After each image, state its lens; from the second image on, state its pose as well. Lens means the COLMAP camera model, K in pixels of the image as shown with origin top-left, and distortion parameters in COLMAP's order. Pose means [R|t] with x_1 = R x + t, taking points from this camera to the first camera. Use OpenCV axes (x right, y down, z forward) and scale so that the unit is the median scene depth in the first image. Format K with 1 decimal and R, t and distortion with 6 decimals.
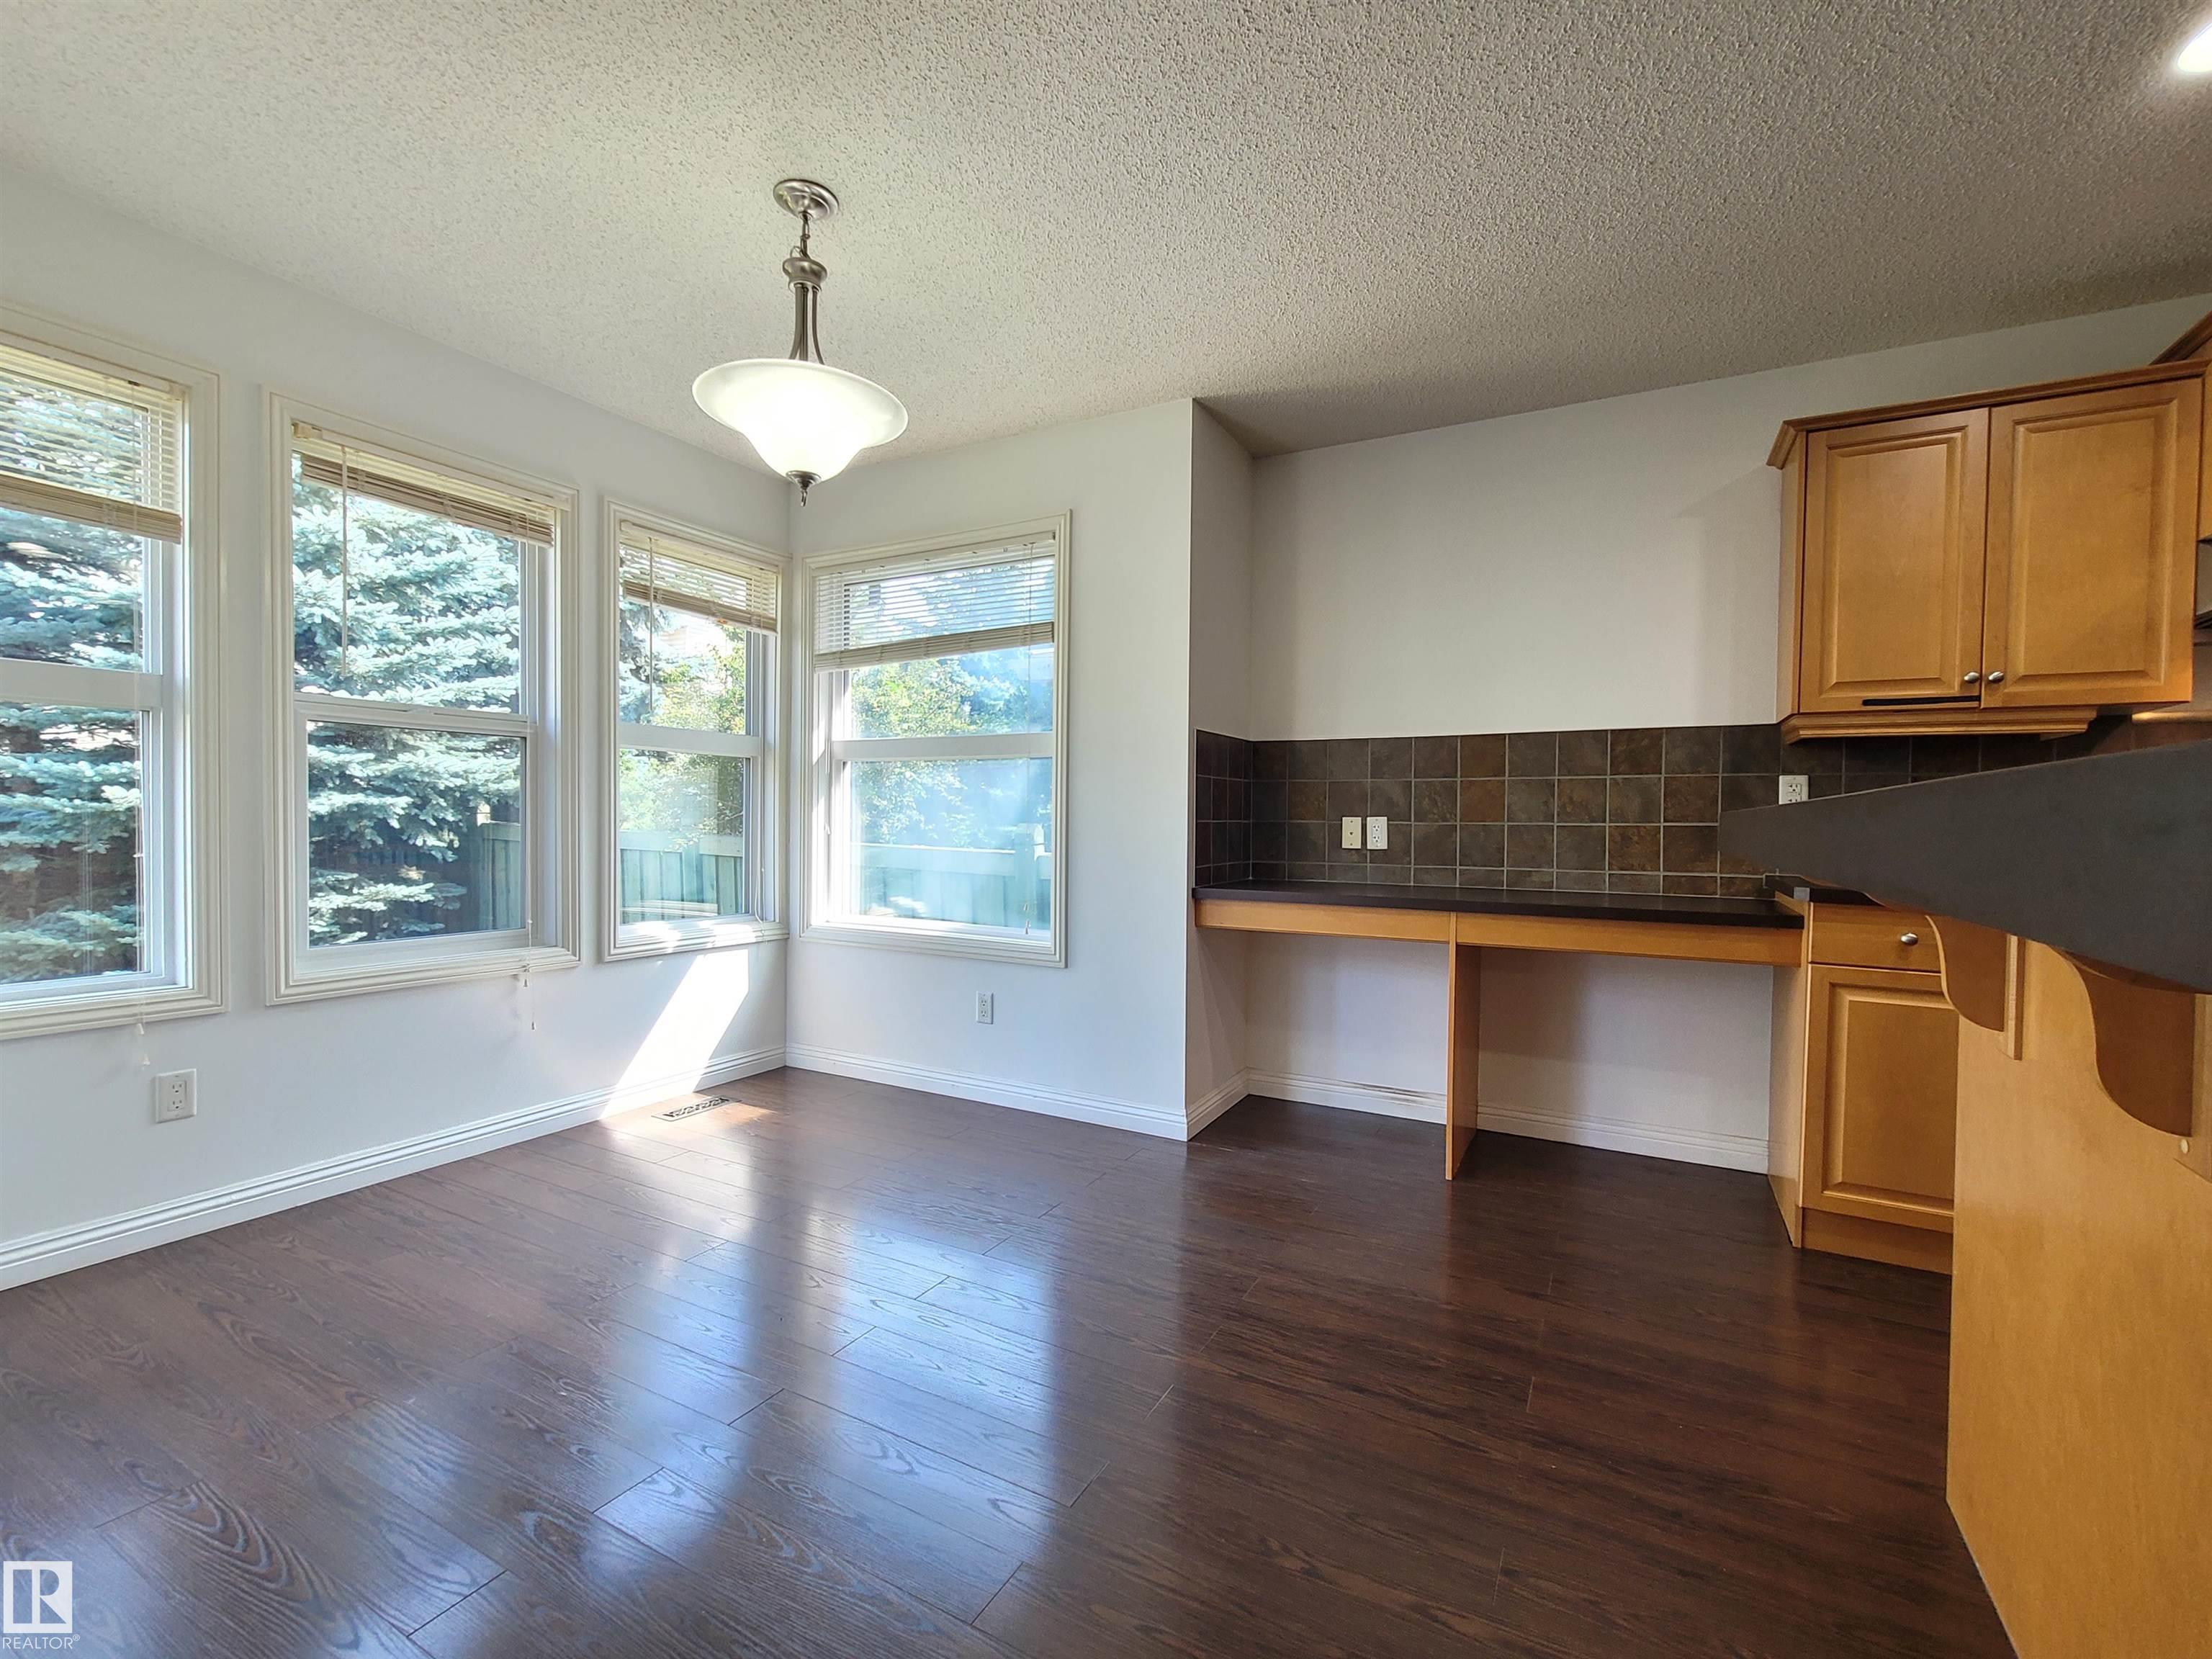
lens RADIAL K [[962.5, 0, 1110.6], [0, 962.5, 838.9], [0, 0, 1]] dist [0.000654, -0.000394]
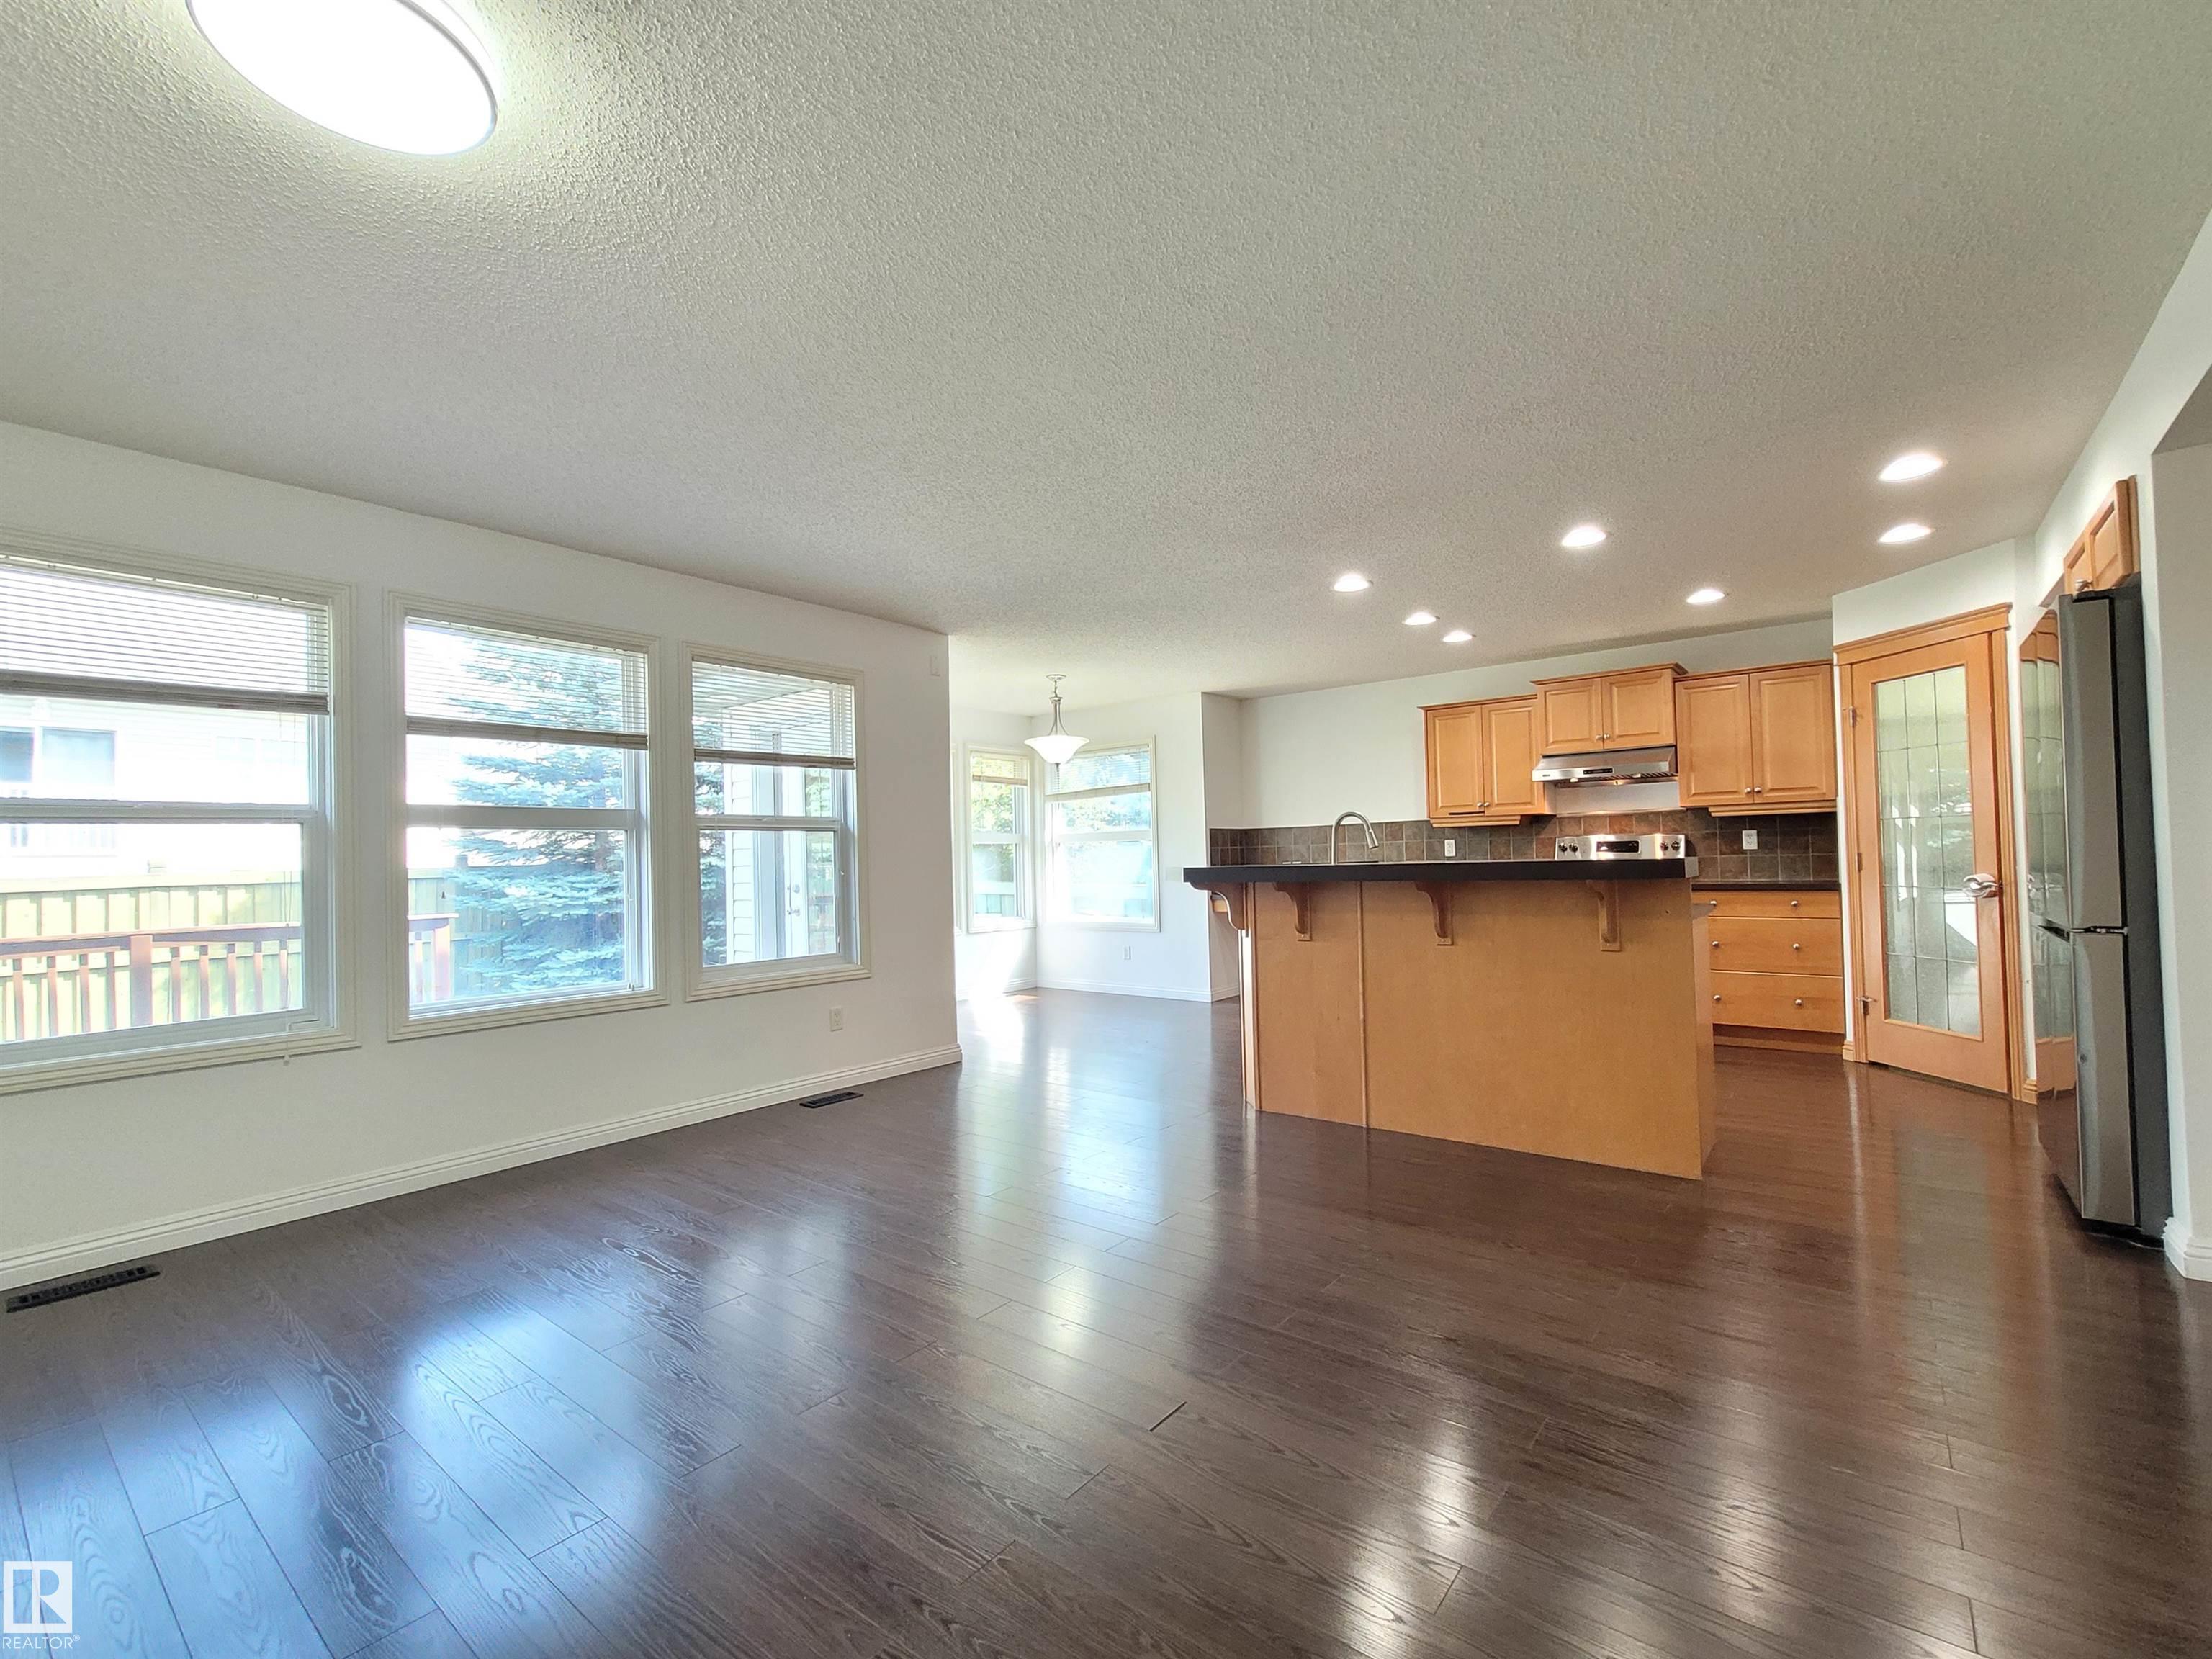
lens RADIAL K [[962.5, 0, 1110.6], [0, 962.5, 838.9], [0, 0, 1]] dist [0.000654, -0.000394]
pose [[0.984514, -0.039638, -0.170765, 0.241691], [0.032371, 0.998456, -0.045132, 0.011024], [0.172290, 0.038906, 0.984278, -1.310468]]
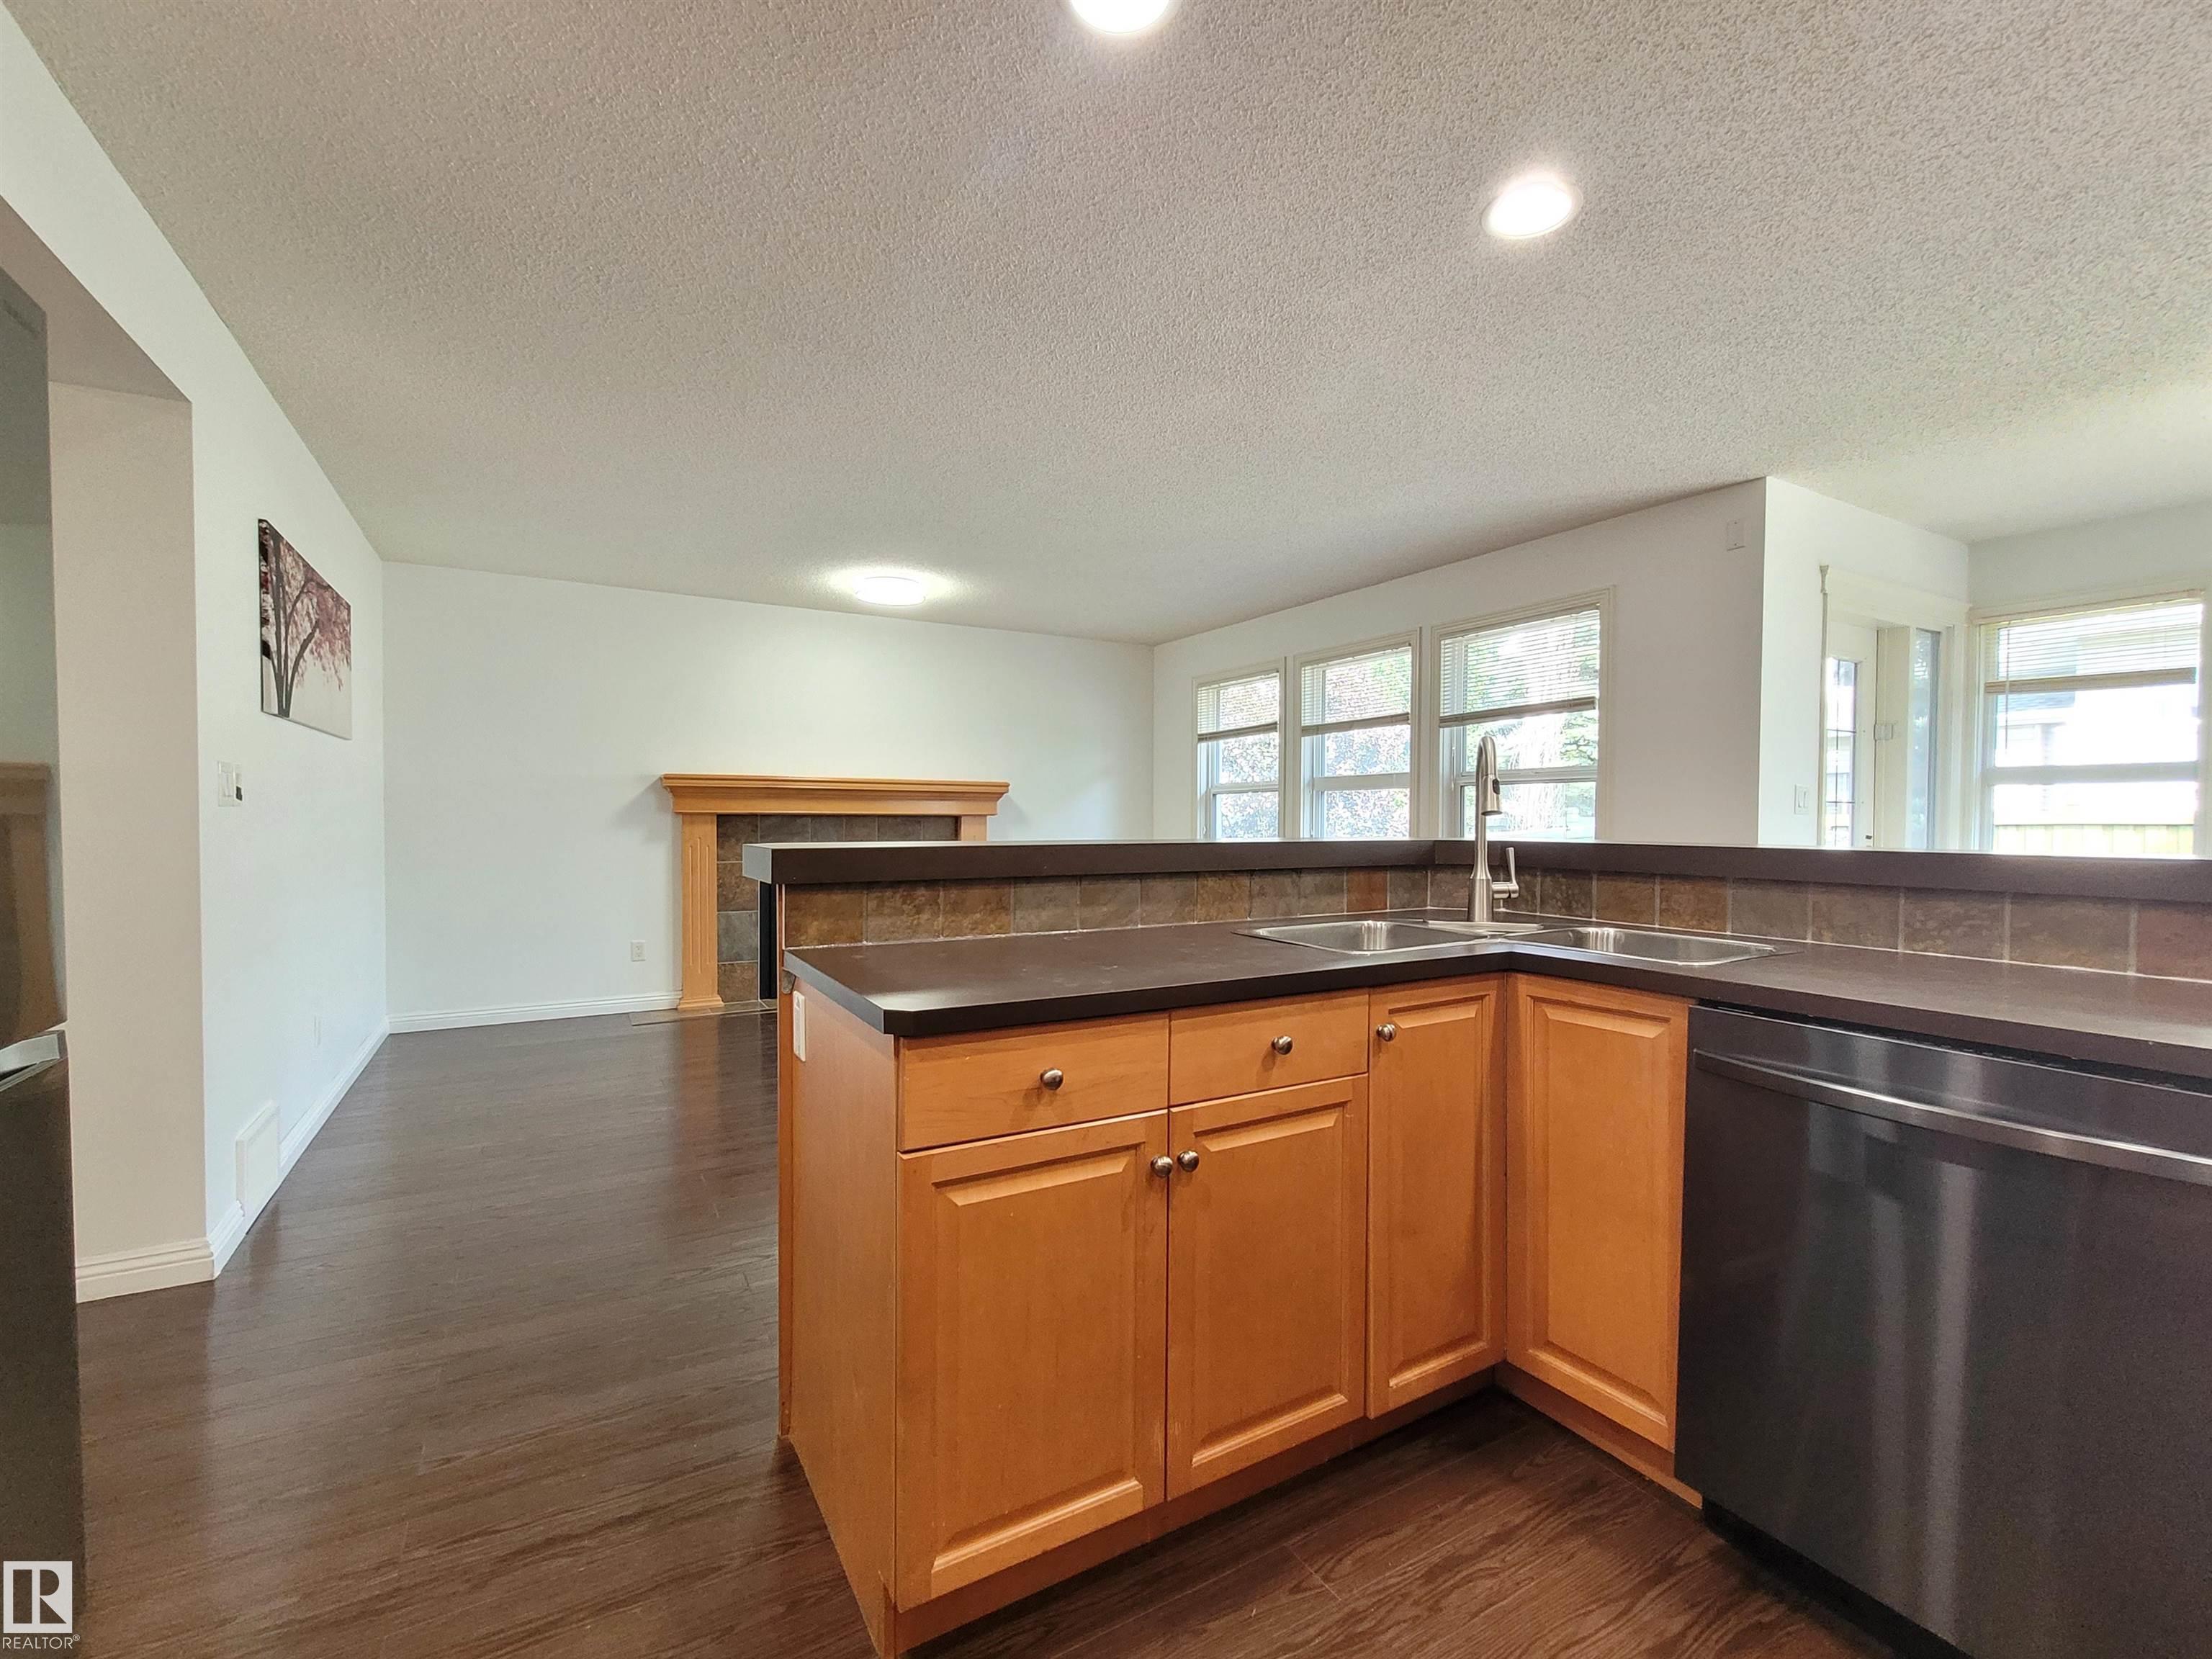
lens RADIAL K [[965.7, 0, 1130.0], [0, 965.7, 834.4], [0, 0, 1]] dist [-0.001153, -0.000232]
pose [[-0.512369, 0.002982, -0.858760, 1.004315], [-0.026476, 0.999464, 0.019267, -0.018018], [0.858357, 0.032609, -0.512015, 0.194492]]
